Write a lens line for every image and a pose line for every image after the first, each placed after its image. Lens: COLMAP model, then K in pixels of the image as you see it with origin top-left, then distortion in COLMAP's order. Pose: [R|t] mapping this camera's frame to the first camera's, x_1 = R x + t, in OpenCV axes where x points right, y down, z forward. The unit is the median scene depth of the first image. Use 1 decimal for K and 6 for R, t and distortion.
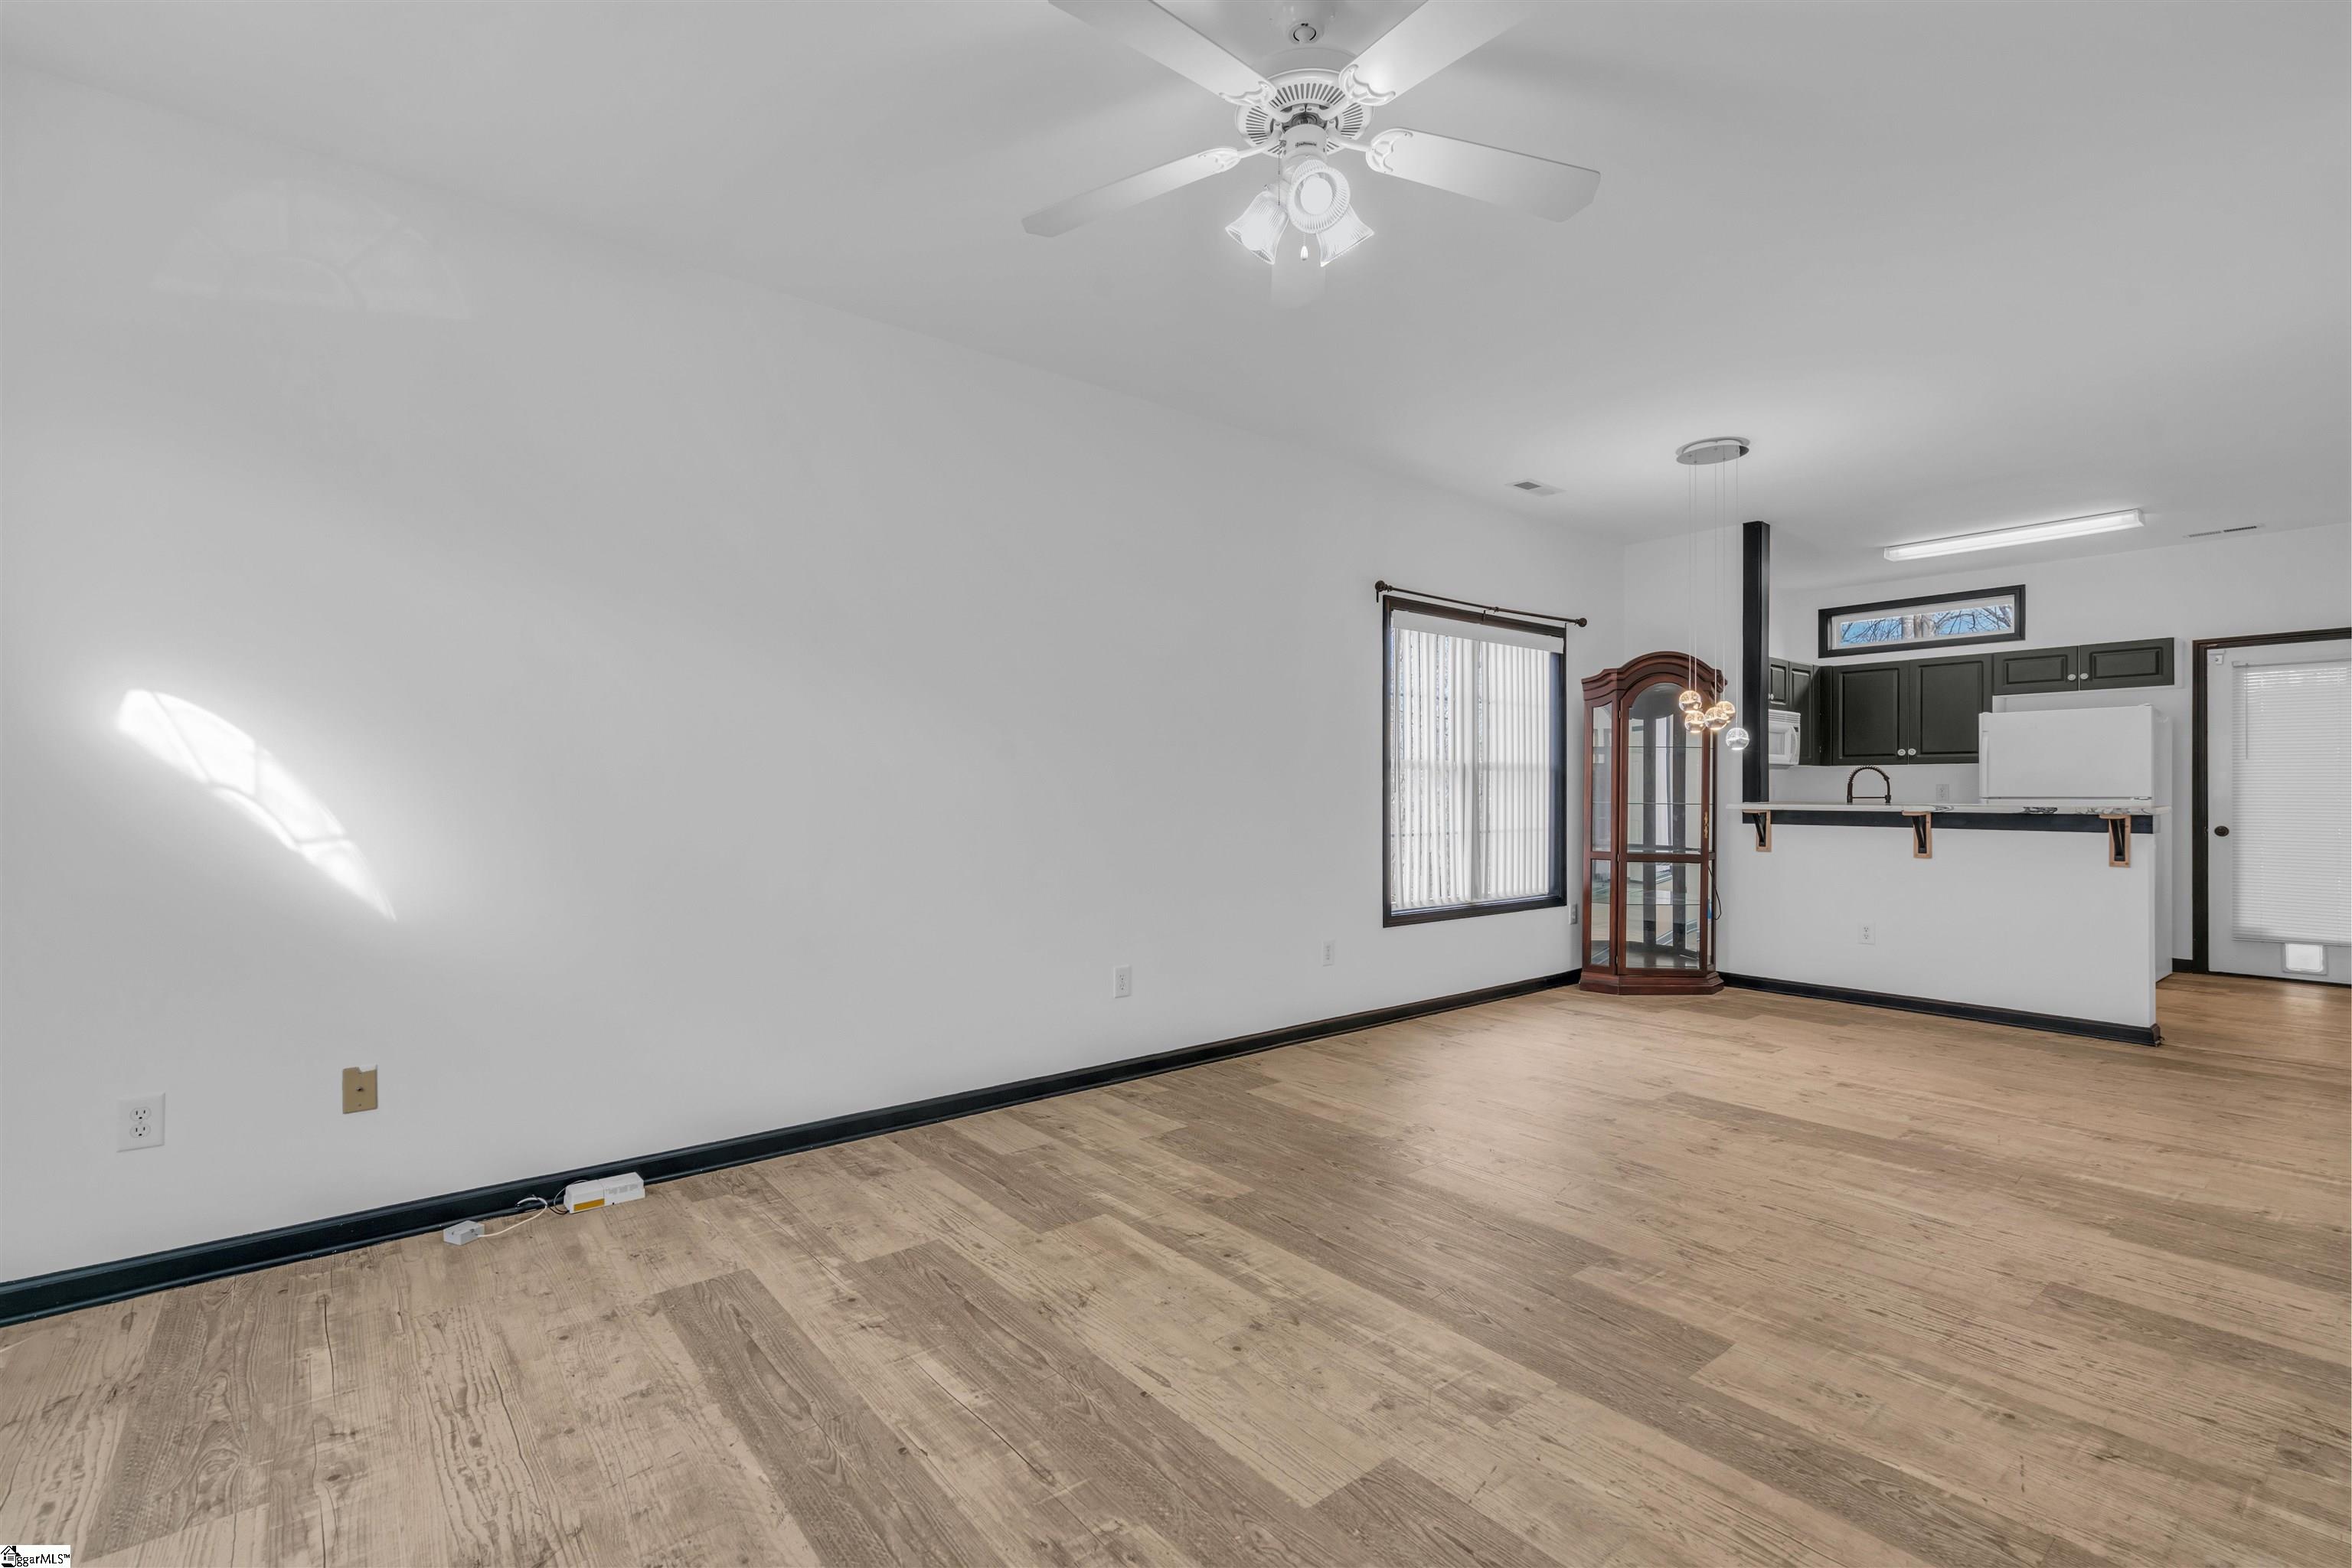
lens RADIAL K [[1064.5, 0, 1154.7], [0, 1064.5, 791.8], [0, 0, 1]] dist [-0.011438, 0.005094]
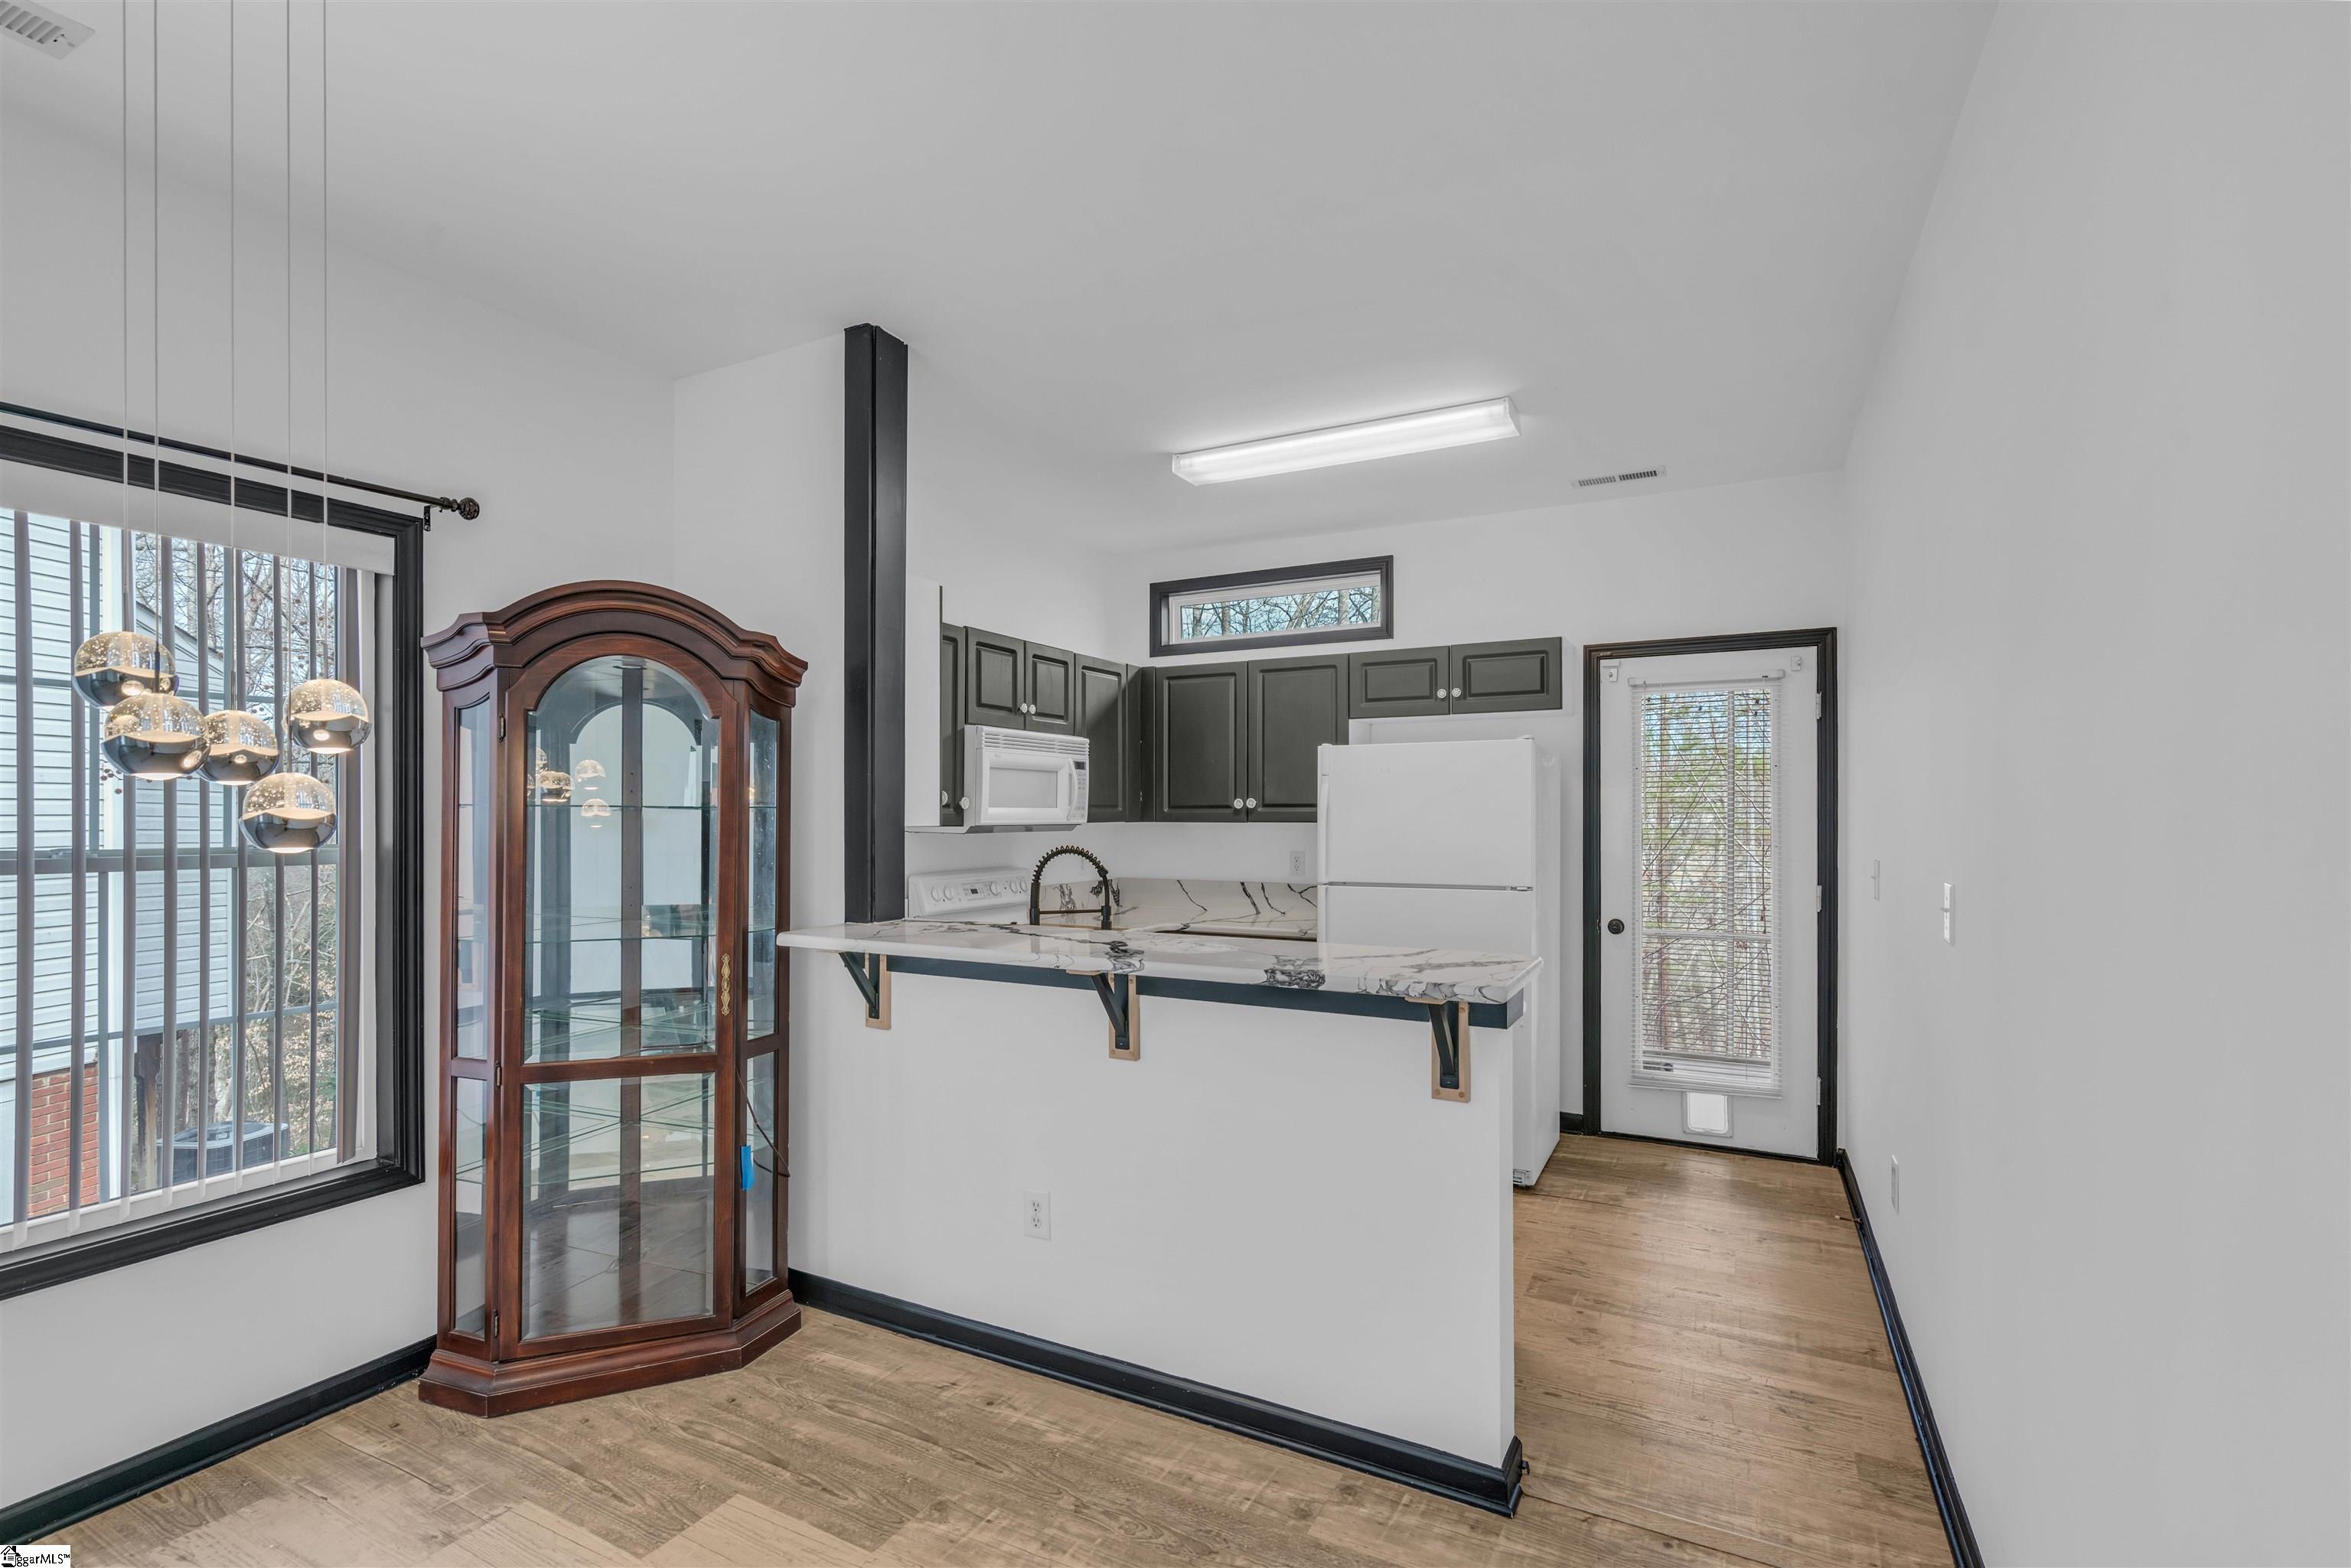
lens RADIAL K [[1064.0, 0, 1173.5], [0, 1064.0, 814.4], [0, 0, 1]] dist [-0.011438, 0.005094]
pose [[0.919621, -0.001499, 0.392803, 0.595024], [0.000542, 0.999997, 0.002547, -0.046355], [-0.392805, -0.002129, 0.919619, 0.601336]]
